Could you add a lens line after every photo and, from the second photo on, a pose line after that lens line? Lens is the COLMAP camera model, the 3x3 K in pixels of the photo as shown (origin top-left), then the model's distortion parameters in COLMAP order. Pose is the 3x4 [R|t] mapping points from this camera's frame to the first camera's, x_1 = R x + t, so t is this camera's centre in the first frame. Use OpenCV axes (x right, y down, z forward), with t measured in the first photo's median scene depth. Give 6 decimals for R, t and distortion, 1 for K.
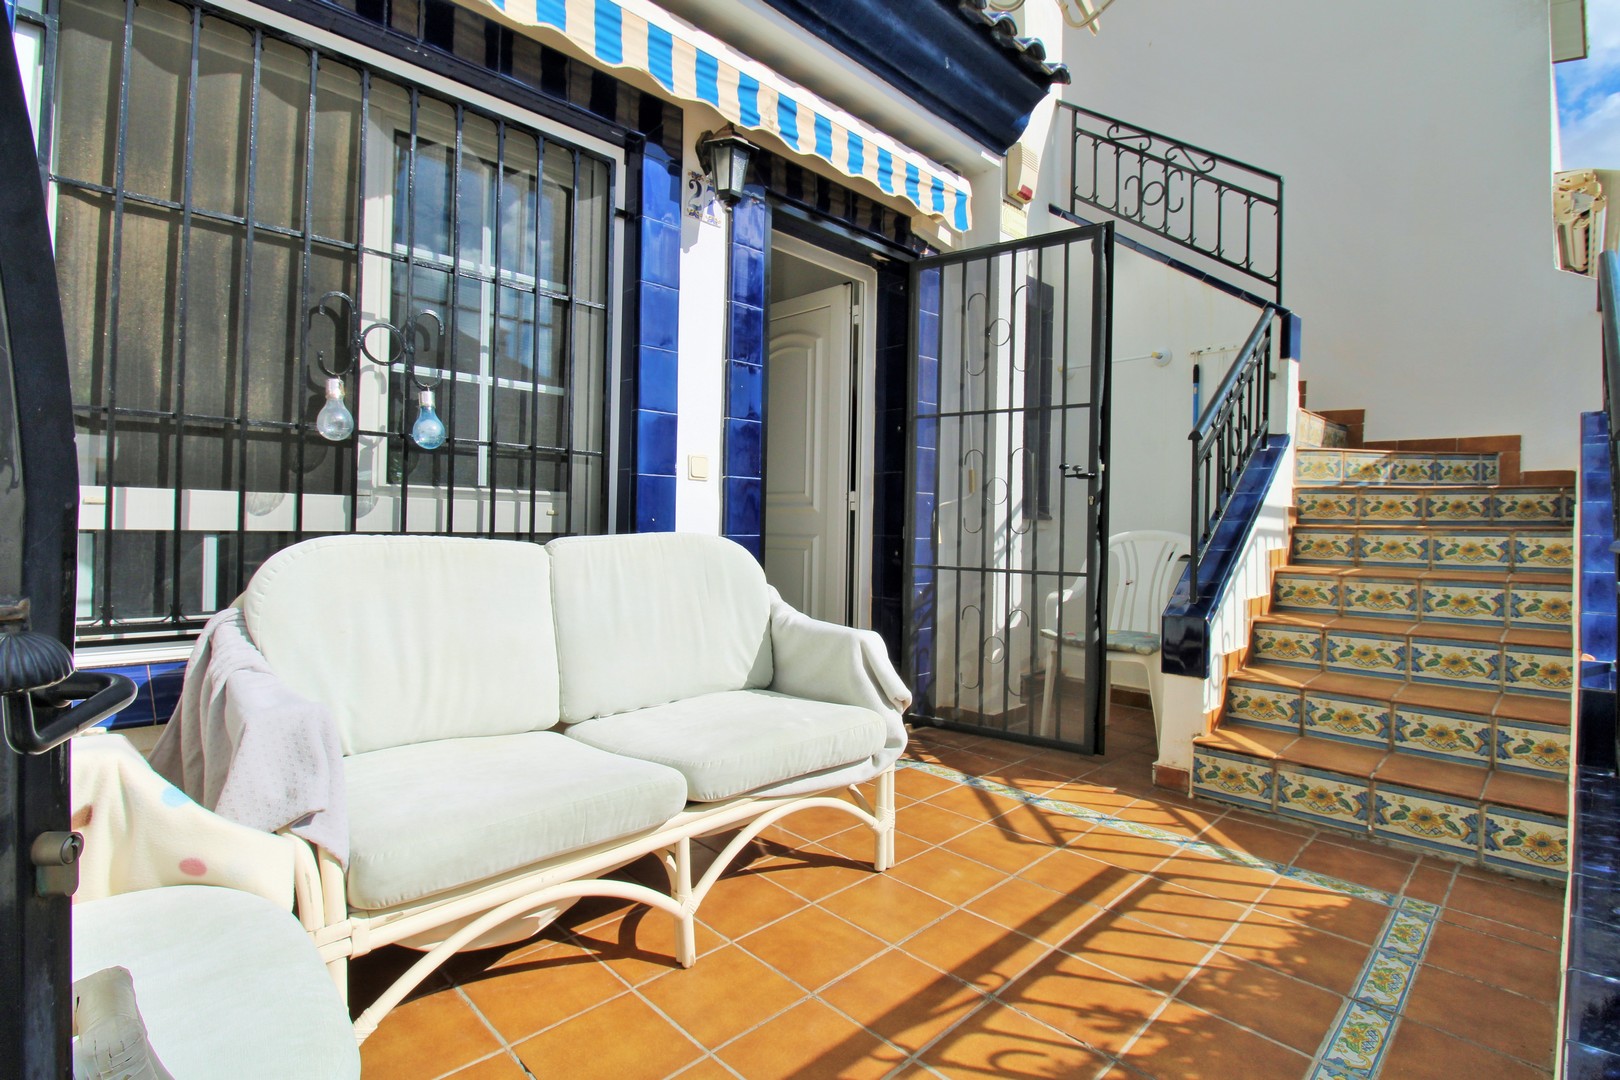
lens RADIAL K [[769.5, 0, 808.6], [0, 769.5, 534.1], [0, 0, 1]] dist [-0.012364, -0.006261]
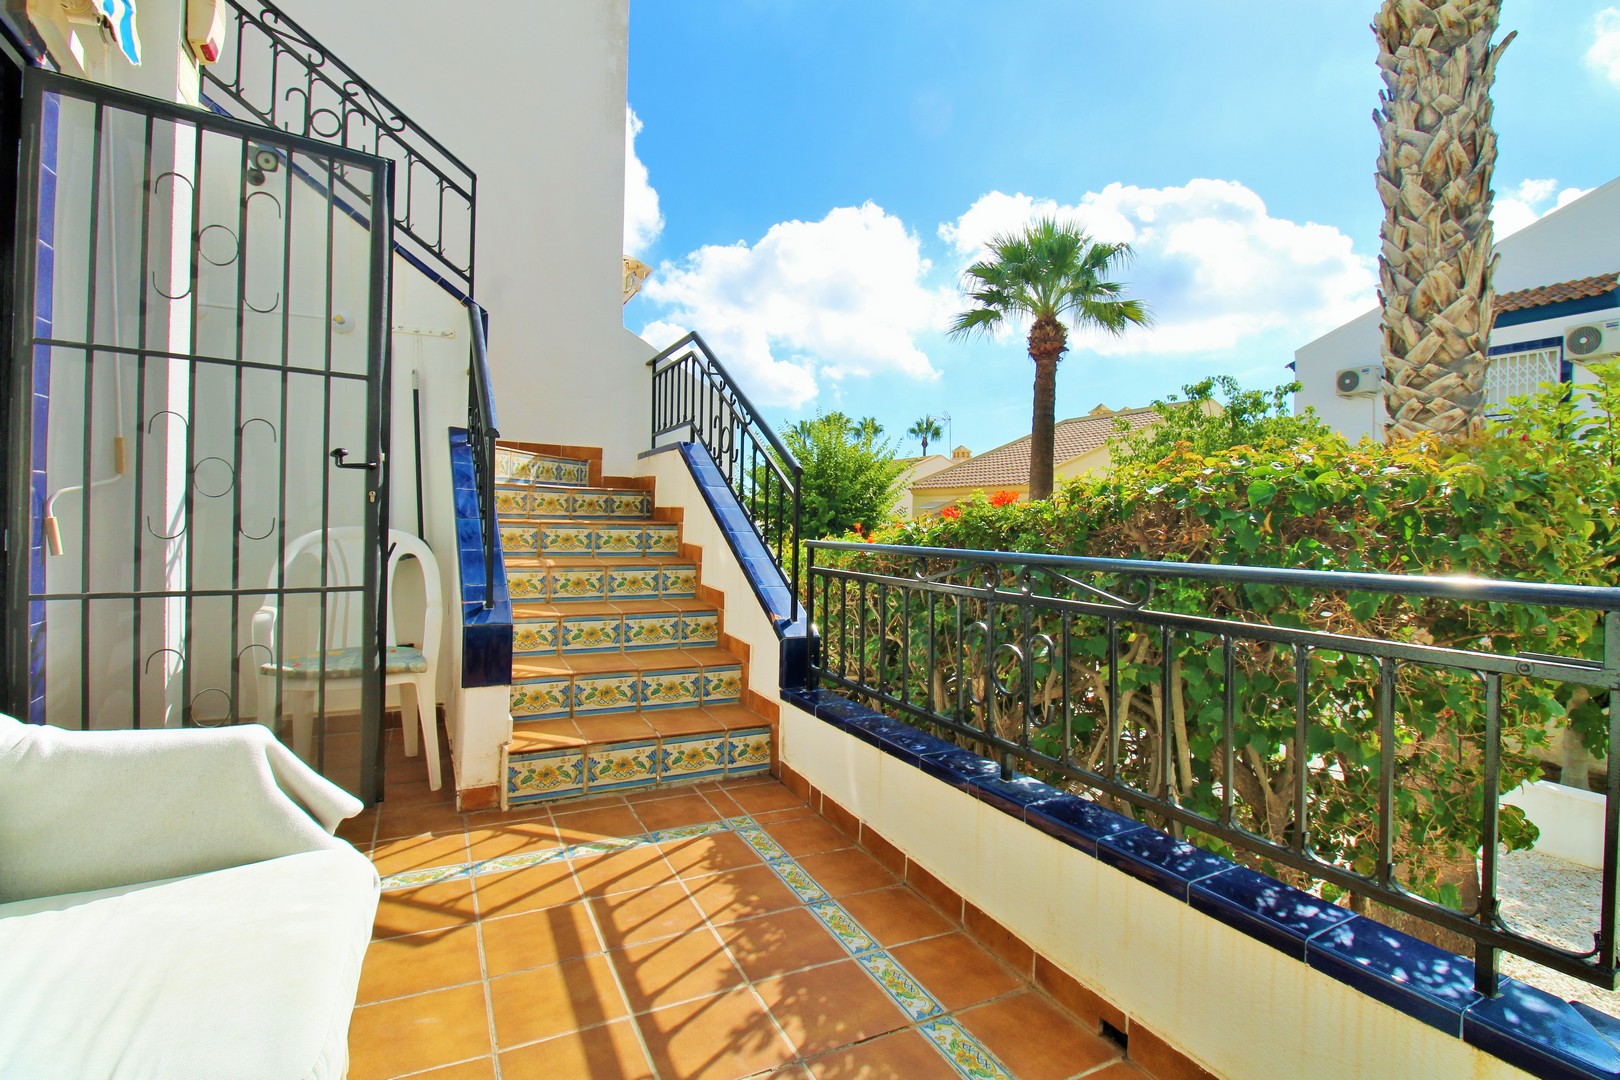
lens RADIAL K [[769.5, 0, 813.6], [0, 769.5, 534.1], [0, 0, 1]] dist [-0.012364, -0.006261]
pose [[0.298611, -0.028179, 0.953959, -0.312410], [-0.005849, 0.999491, 0.031354, -0.037837], [-0.954357, -0.014943, 0.298295, 0.366992]]
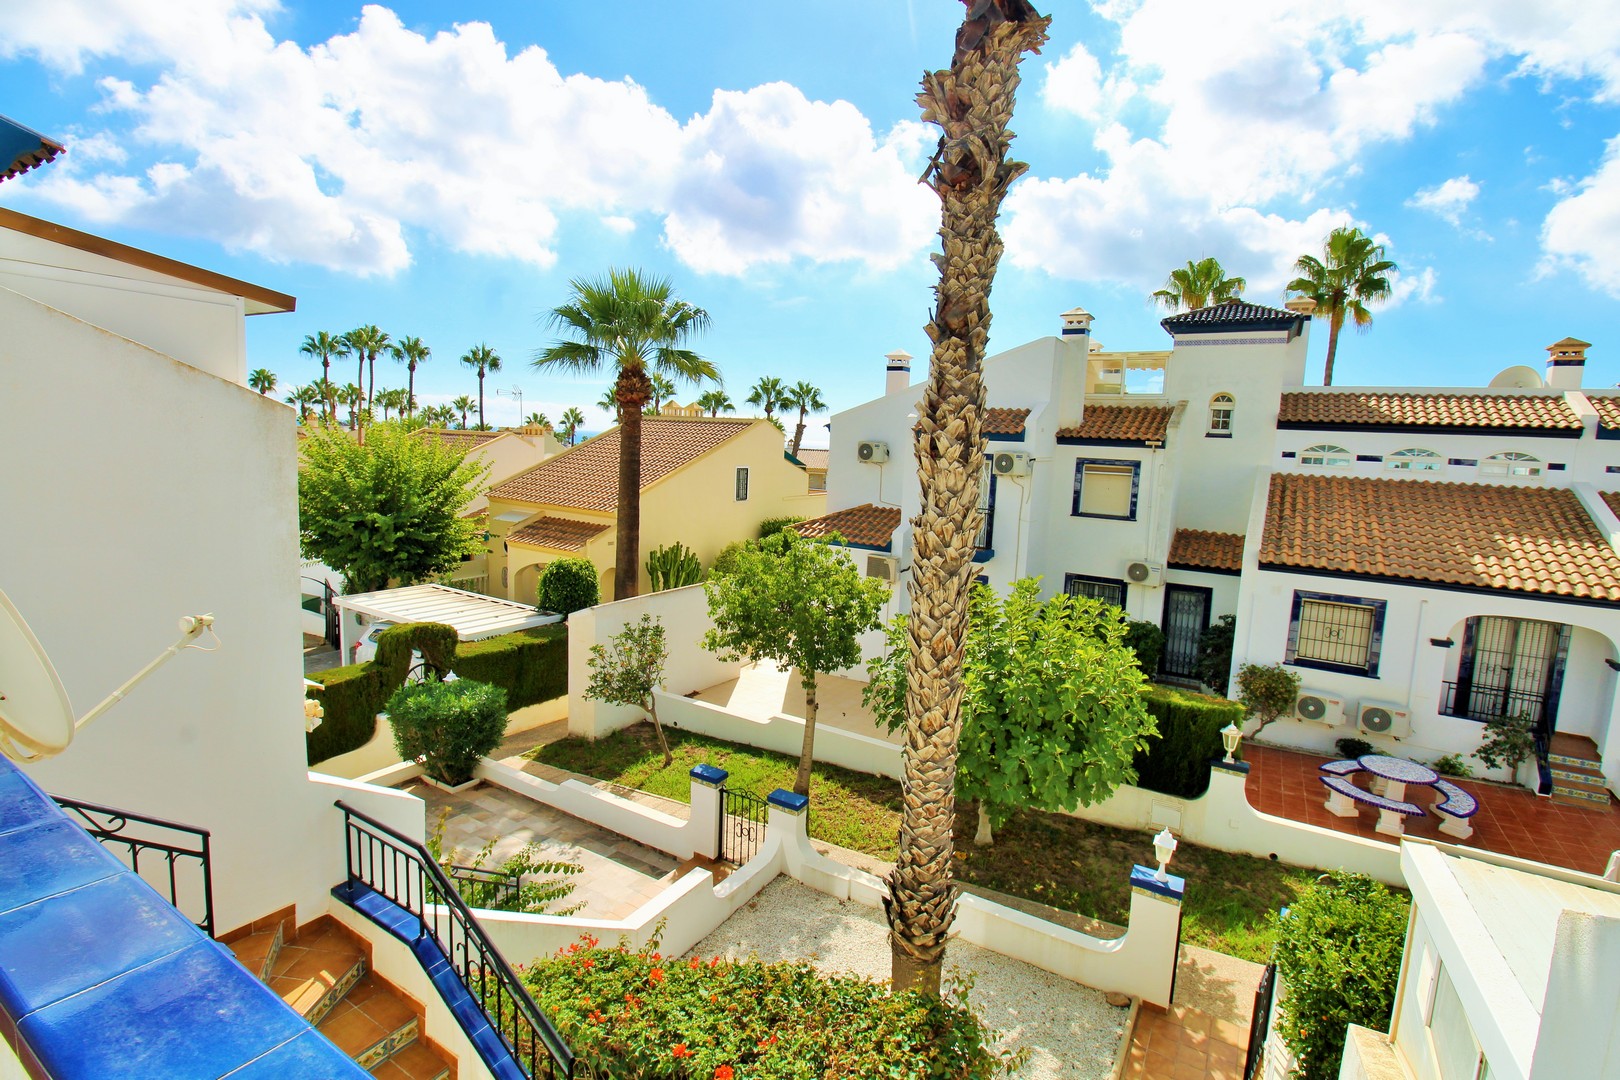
lens RADIAL K [[769.5, 0, 817.4], [0, 769.5, 531.0], [0, 0, 1]] dist [-0.012364, -0.006261]
pose [[-0.255758, -0.143136, 0.956086, -0.691988], [-0.044983, 0.989669, 0.136130, -1.445562], [-0.965694, -0.008191, -0.259555, 0.668160]]
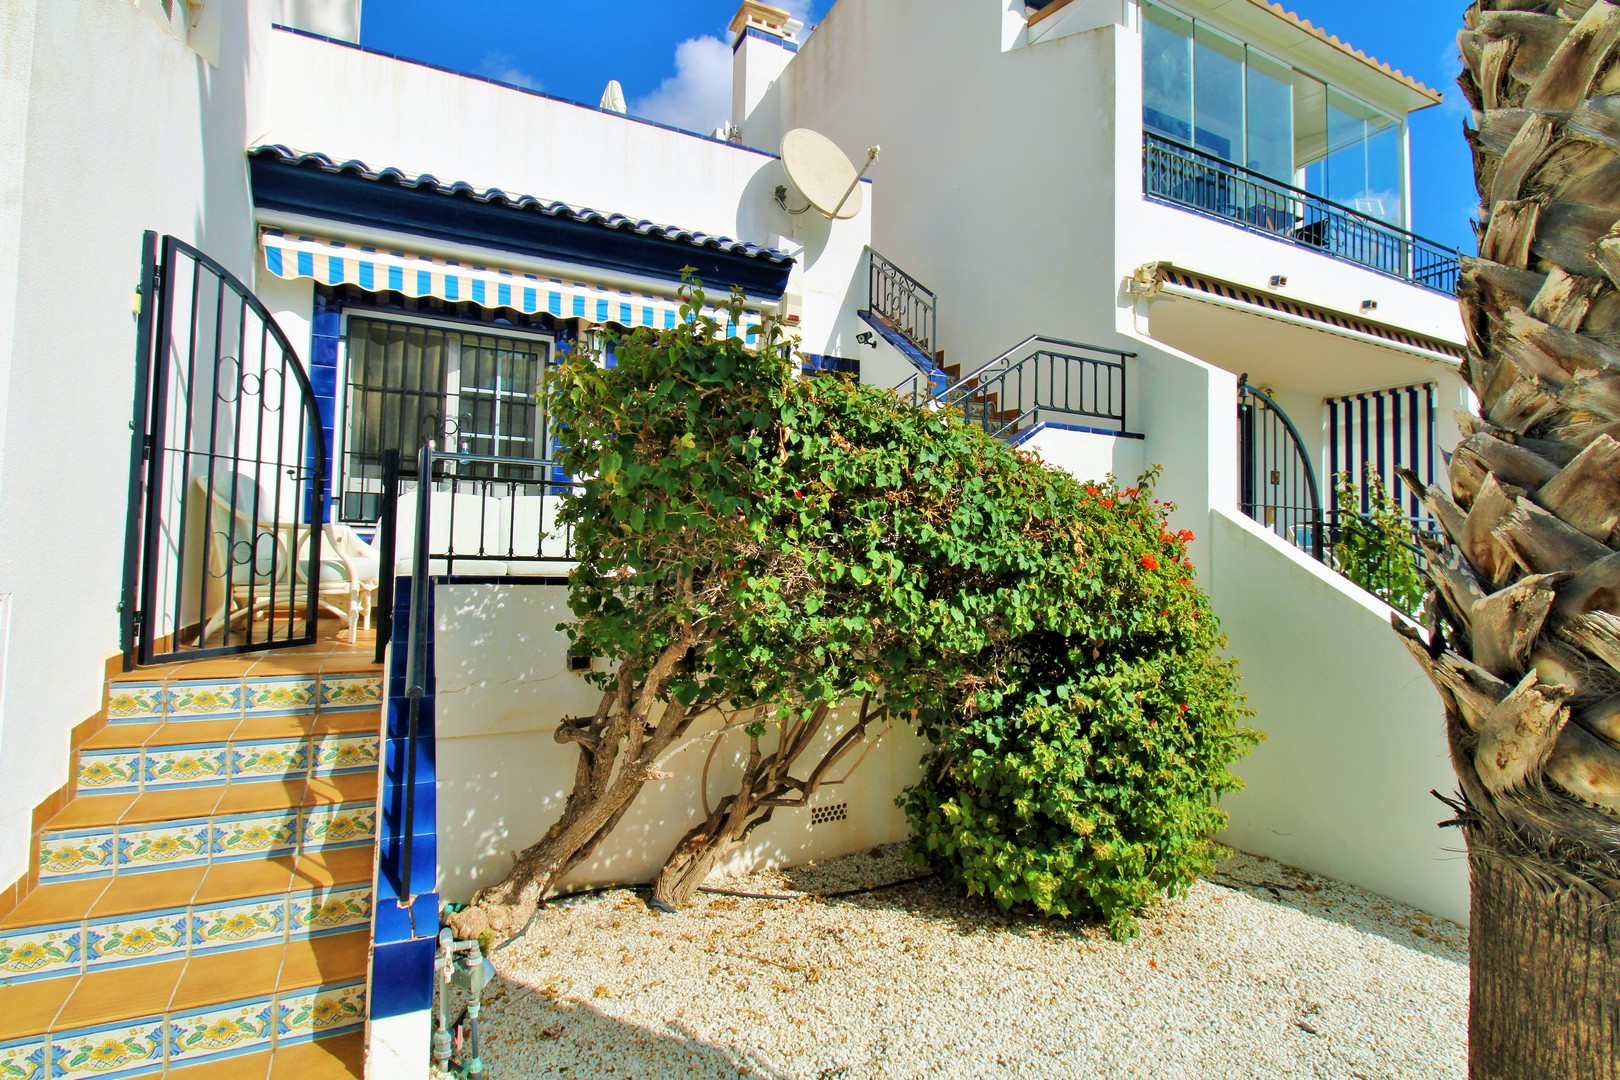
lens RADIAL K [[769.5, 0, 793.0], [0, 769.5, 542.2], [0, 0, 1]] dist [-0.012364, -0.006261]
pose [[0.950079, -0.010410, -0.311835, 1.181525], [-0.004279, 0.998915, -0.046383, 0.231937], [0.311980, 0.045402, 0.949003, -0.973935]]
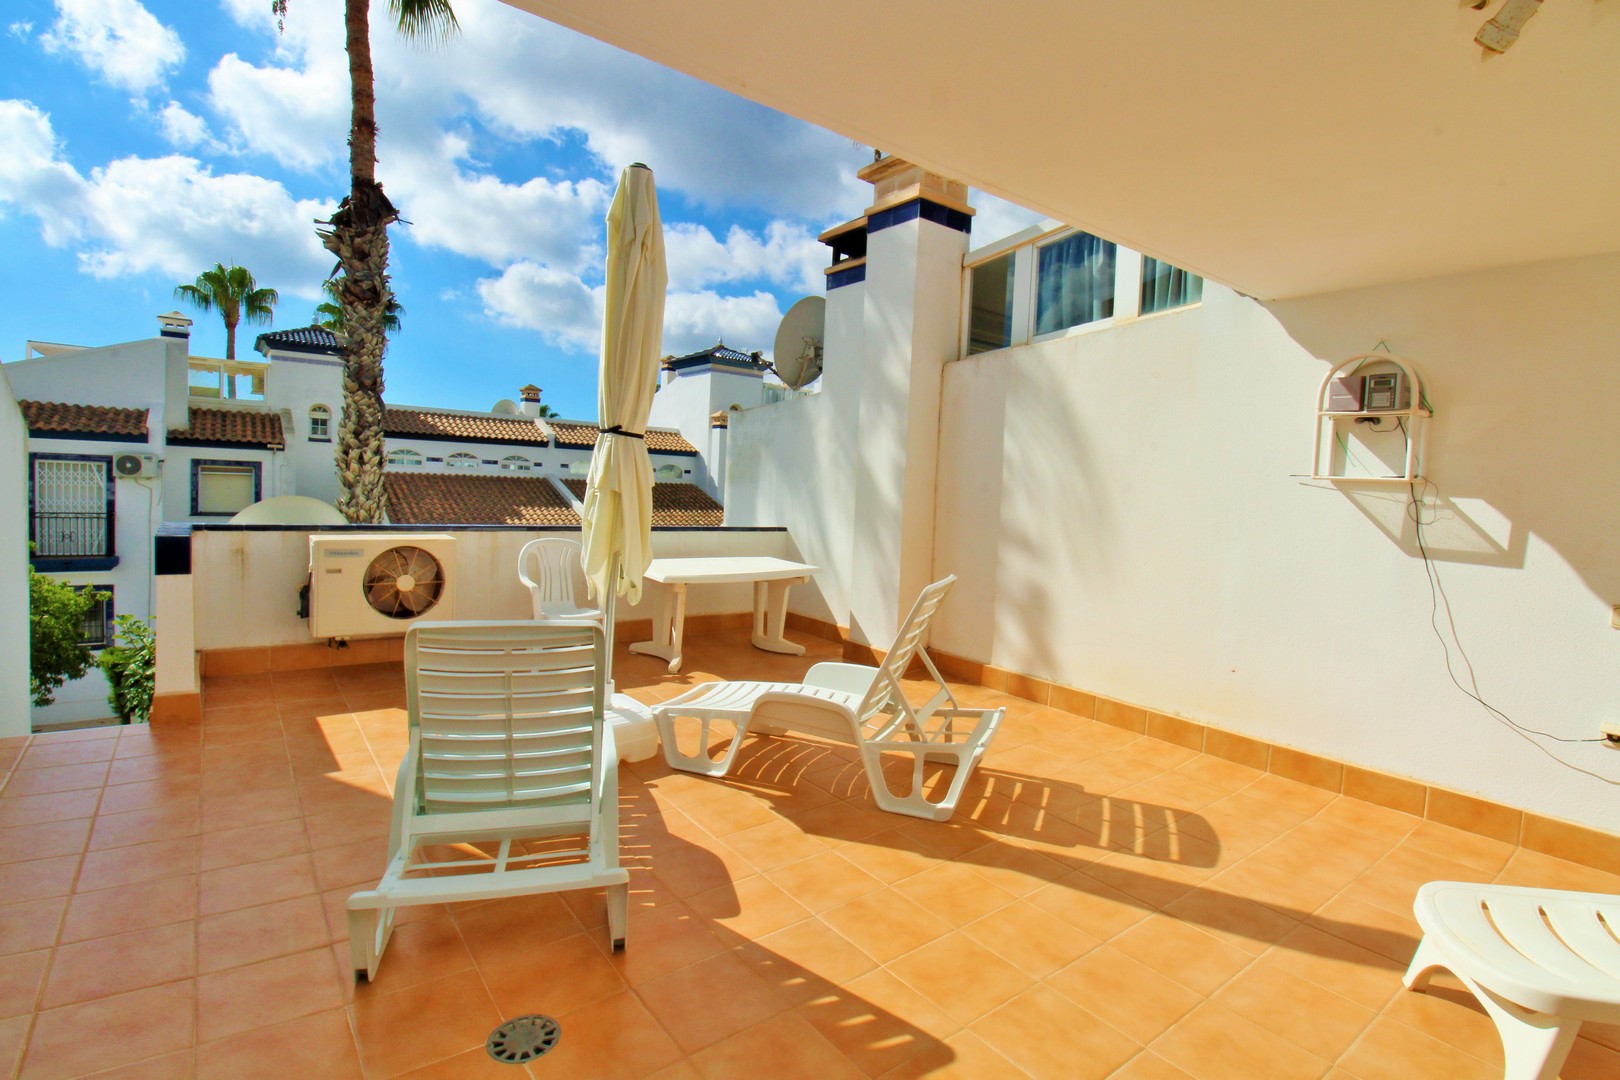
lens RADIAL K [[769.5, 0, 820.2], [0, 769.5, 531.5], [0, 0, 1]] dist [-0.012364, -0.006261]
pose [[-0.992456, -0.069833, 0.100767, -1.194273], [-0.063330, 0.995784, 0.066360, -1.424640], [-0.104976, 0.059477, -0.992695, 3.392883]]
